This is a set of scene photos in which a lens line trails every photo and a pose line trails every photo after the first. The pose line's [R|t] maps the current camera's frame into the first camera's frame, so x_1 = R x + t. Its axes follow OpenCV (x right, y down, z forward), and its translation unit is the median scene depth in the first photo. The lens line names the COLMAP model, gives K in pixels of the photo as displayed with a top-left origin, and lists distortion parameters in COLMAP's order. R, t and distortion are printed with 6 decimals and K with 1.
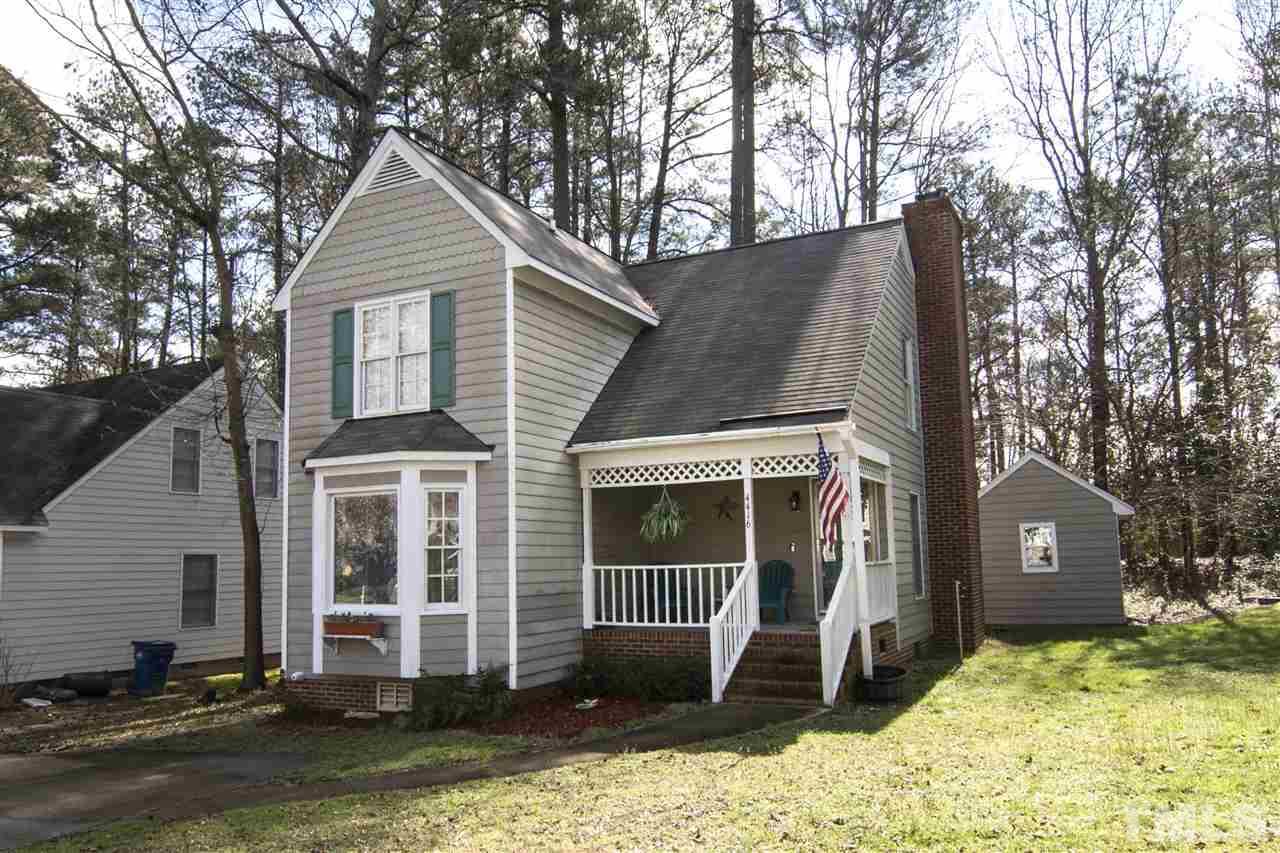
lens RADIAL K [[991.8, 0, 609.9], [0, 991.8, 448.7], [0, 0, 1]] dist [-0.003963, -0.002478]
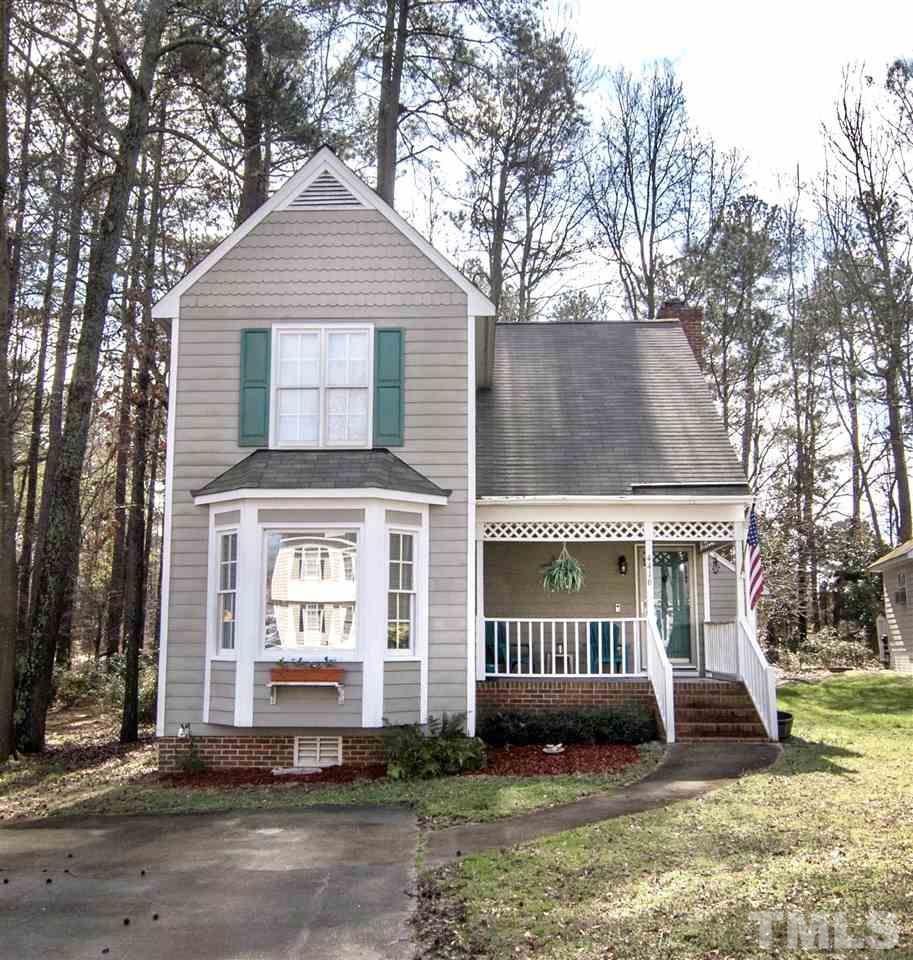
lens RADIAL K [[1049.9, 0, 454.4], [0, 1049.9, 482.3], [0, 0, 1]] dist [-0.008787, 0.000000]
pose [[0.896855, 0.087393, 0.433605, -0.543404], [-0.070646, 0.996005, -0.054623, 0.043378], [-0.436646, 0.018357, 0.899446, 0.053875]]
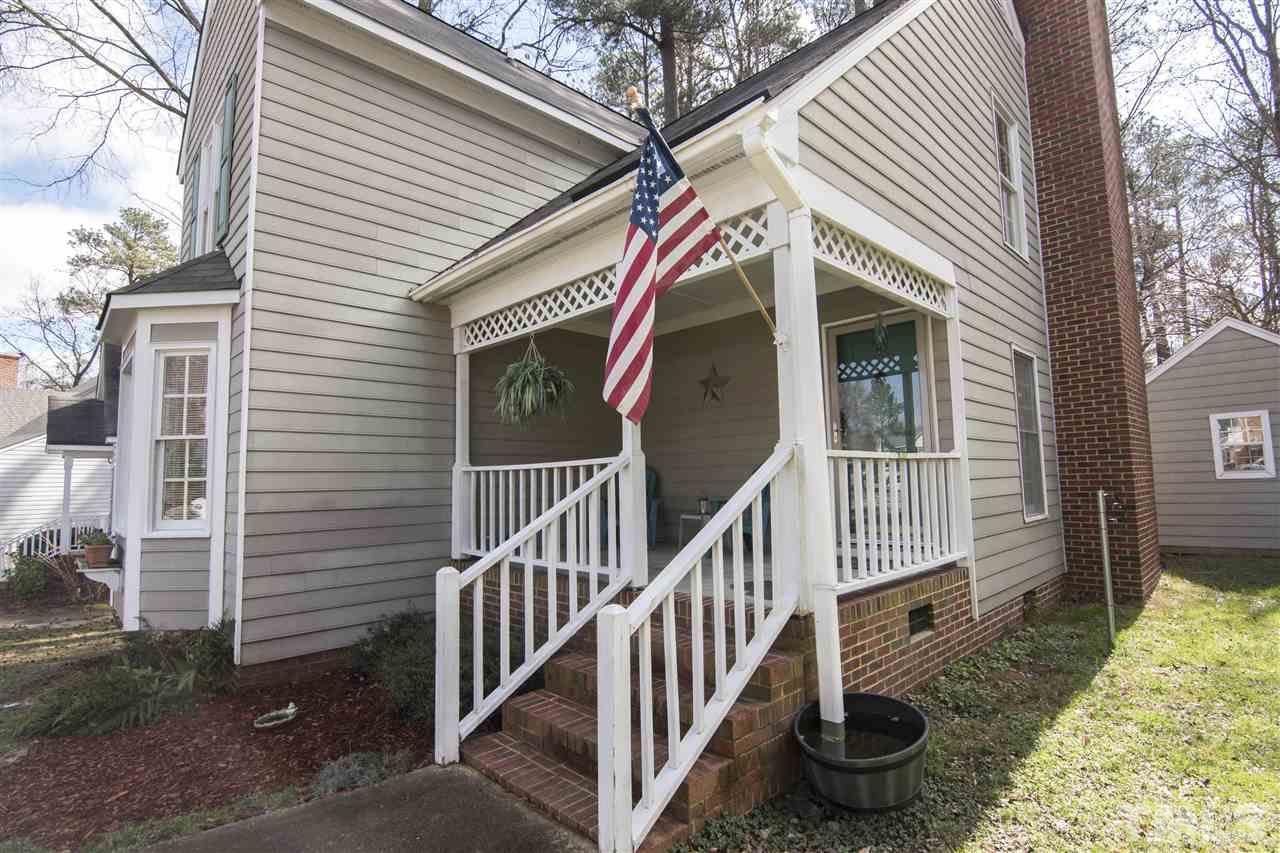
lens RADIAL K [[623.1, 0, 649.0], [0, 623.1, 423.5], [0, 0, 1]] dist [-0.010384, -0.005878]
pose [[0.948169, -0.030709, -0.316278, 0.247599], [0.039904, 0.998947, 0.022636, 0.088264], [0.315250, -0.034083, 0.948396, 0.665974]]
